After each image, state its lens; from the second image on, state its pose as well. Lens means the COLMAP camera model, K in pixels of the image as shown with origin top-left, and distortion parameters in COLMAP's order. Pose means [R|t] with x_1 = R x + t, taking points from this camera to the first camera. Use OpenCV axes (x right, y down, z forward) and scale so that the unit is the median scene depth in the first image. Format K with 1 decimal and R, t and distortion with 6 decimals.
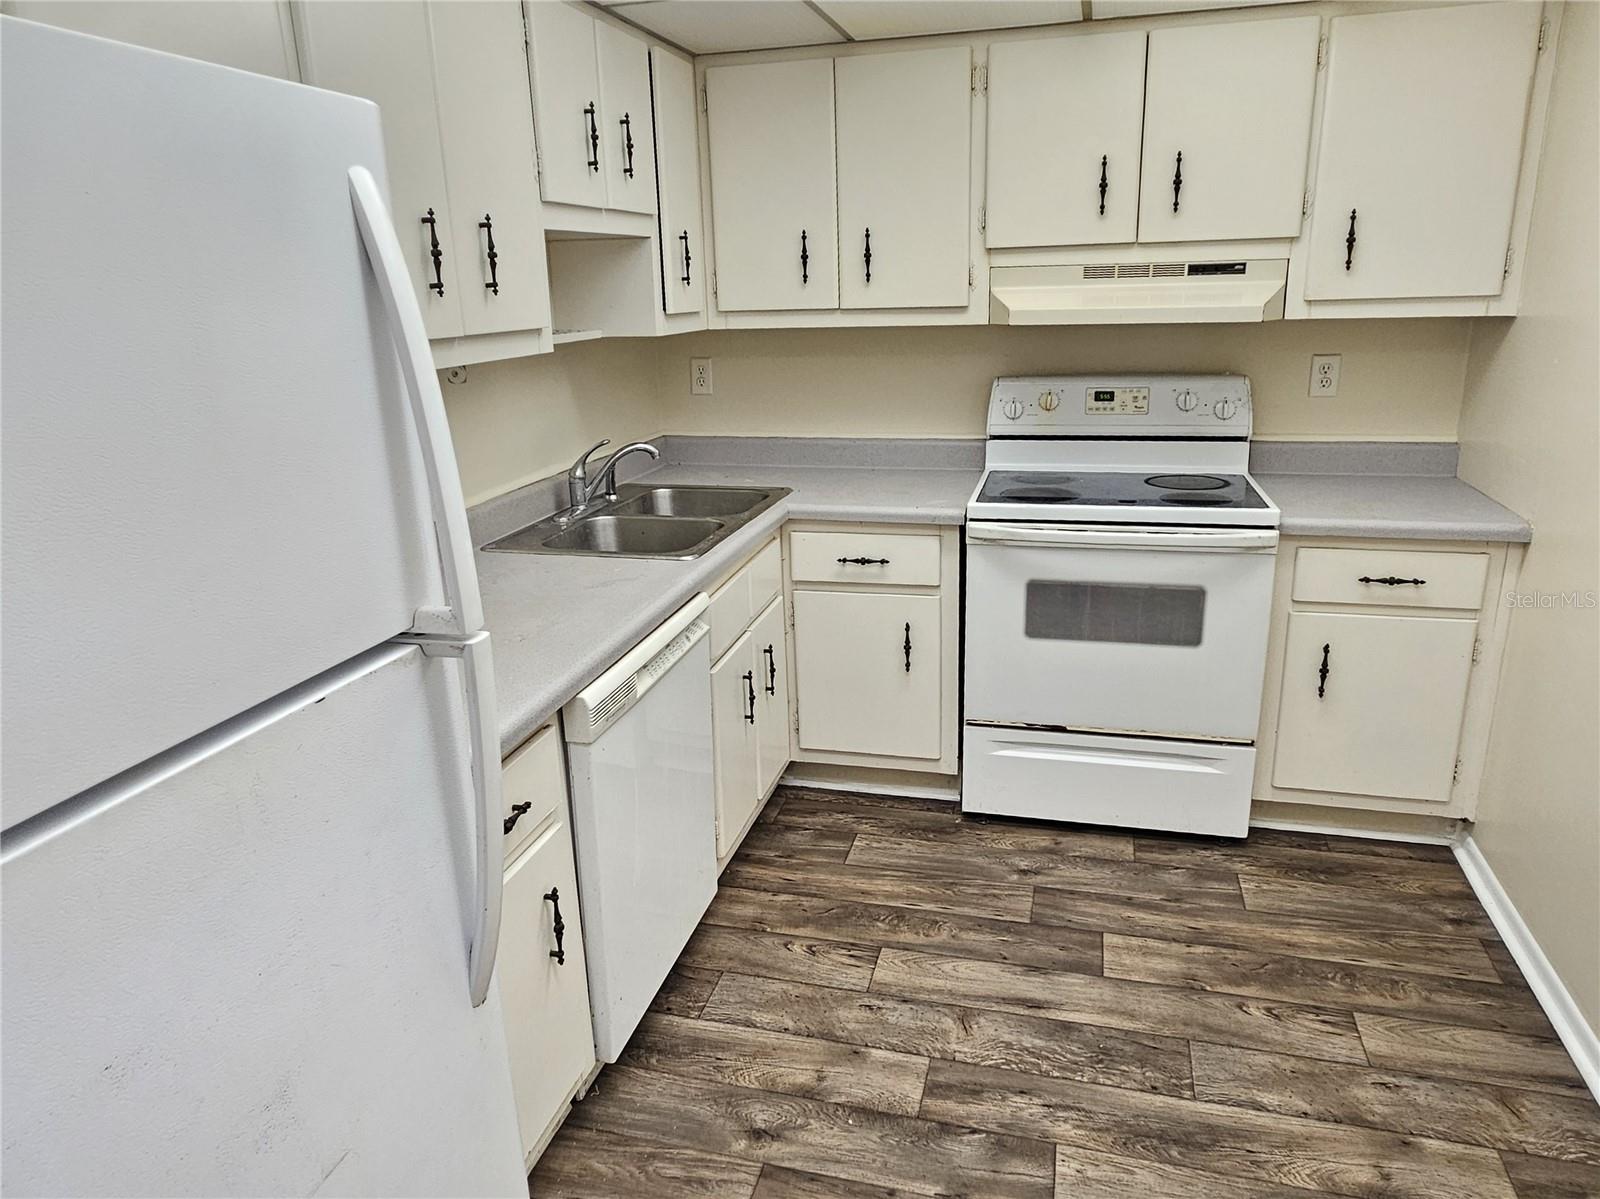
lens RADIAL K [[1056.5, 0, 805.1], [0, 1056.5, 591.7], [0, 0, 1]] dist [-0.001594, 0.000478]
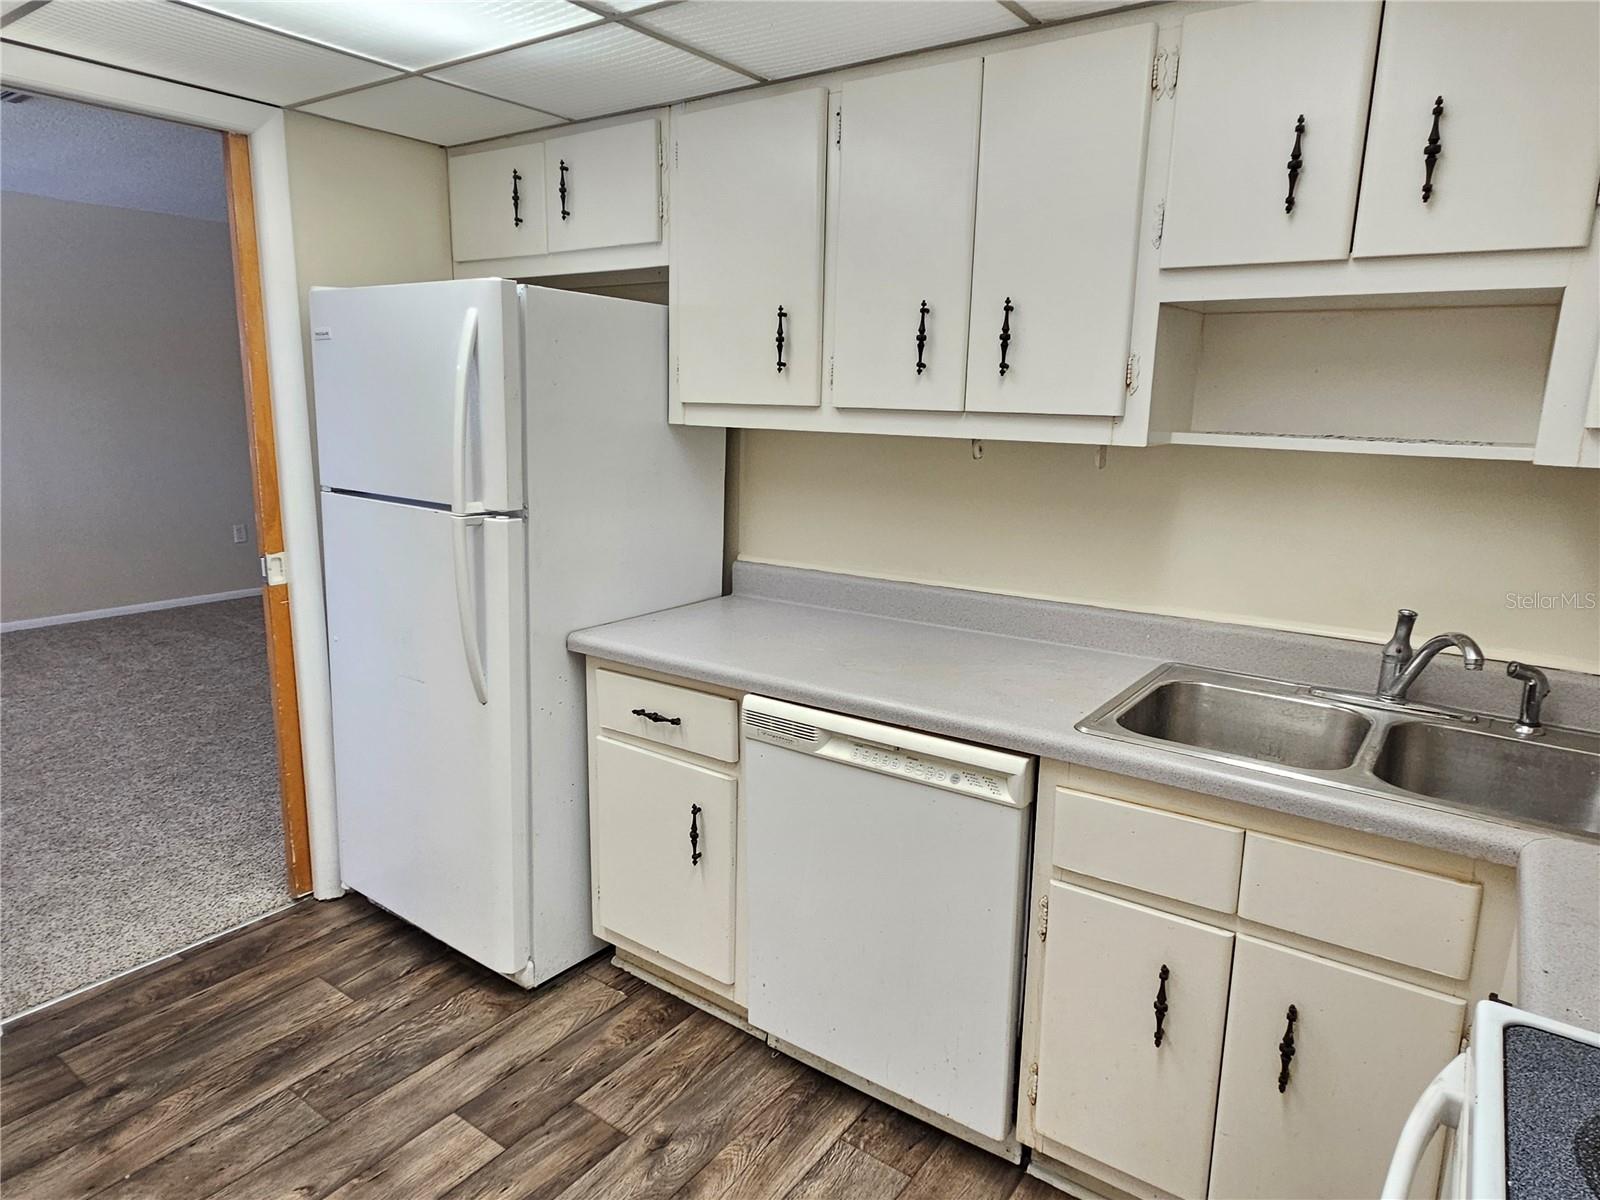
lens RADIAL K [[976.8, 0, 797.2], [0, 976.8, 594.9], [0, 0, 1]] dist [0.003147, 0.001430]
pose [[-0.351574, 0.218041, -0.910414, 0.851697], [-0.281622, 0.902818, 0.324975, -0.407913], [0.892796, 0.370645, -0.256002, 1.307161]]
